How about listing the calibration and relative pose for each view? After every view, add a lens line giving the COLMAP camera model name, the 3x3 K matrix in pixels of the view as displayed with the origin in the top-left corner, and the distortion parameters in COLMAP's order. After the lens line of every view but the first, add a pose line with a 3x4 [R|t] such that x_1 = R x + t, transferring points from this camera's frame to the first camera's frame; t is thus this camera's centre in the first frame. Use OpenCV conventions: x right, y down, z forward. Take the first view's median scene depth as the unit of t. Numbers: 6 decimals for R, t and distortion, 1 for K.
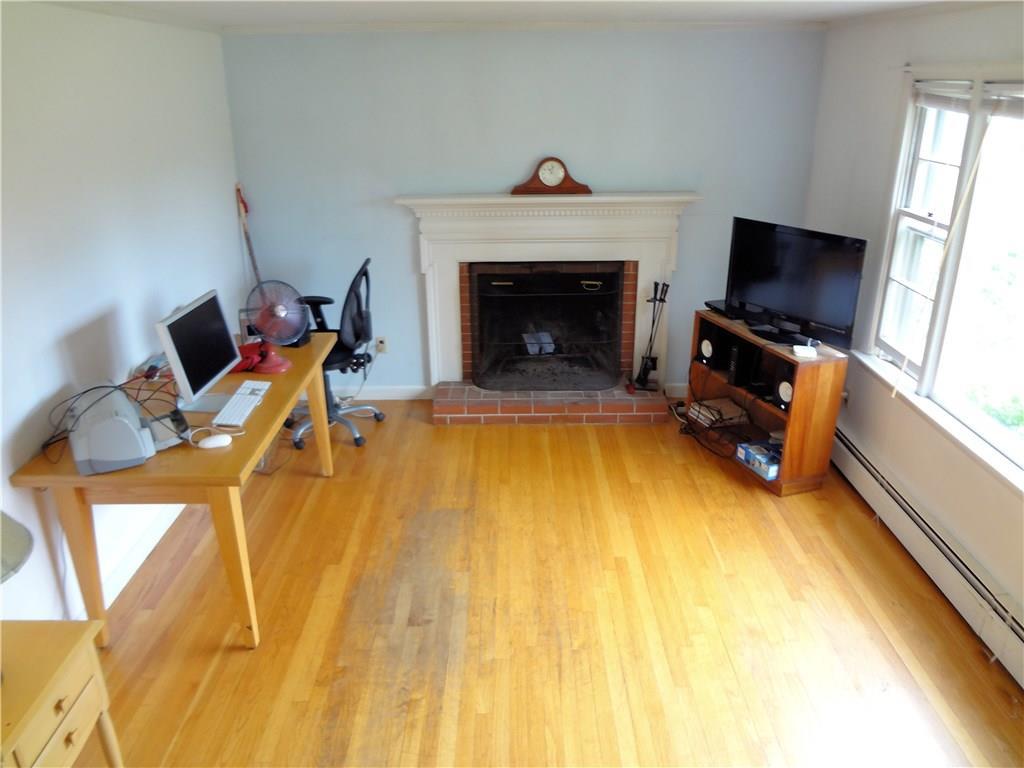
lens RADIAL K [[759.4, 0, 510.7], [0, 759.4, 380.4], [0, 0, 1]] dist [-0.055161, -0.007294]
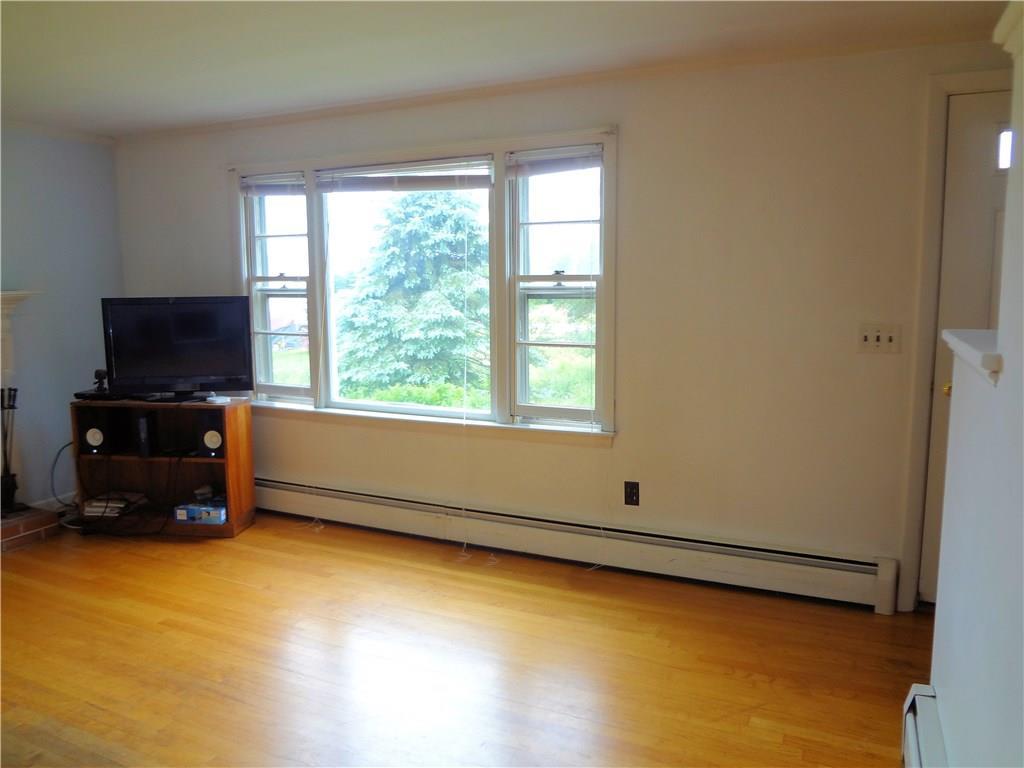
lens RADIAL K [[759.4, 0, 512.1], [0, 759.4, 386.2], [0, 0, 1]] dist [-0.055161, -0.007294]
pose [[0.420921, -0.112401, 0.900106, -0.412854], [0.333068, 0.942133, -0.038105, 0.125087], [-0.843737, 0.315836, 0.434000, 0.137596]]
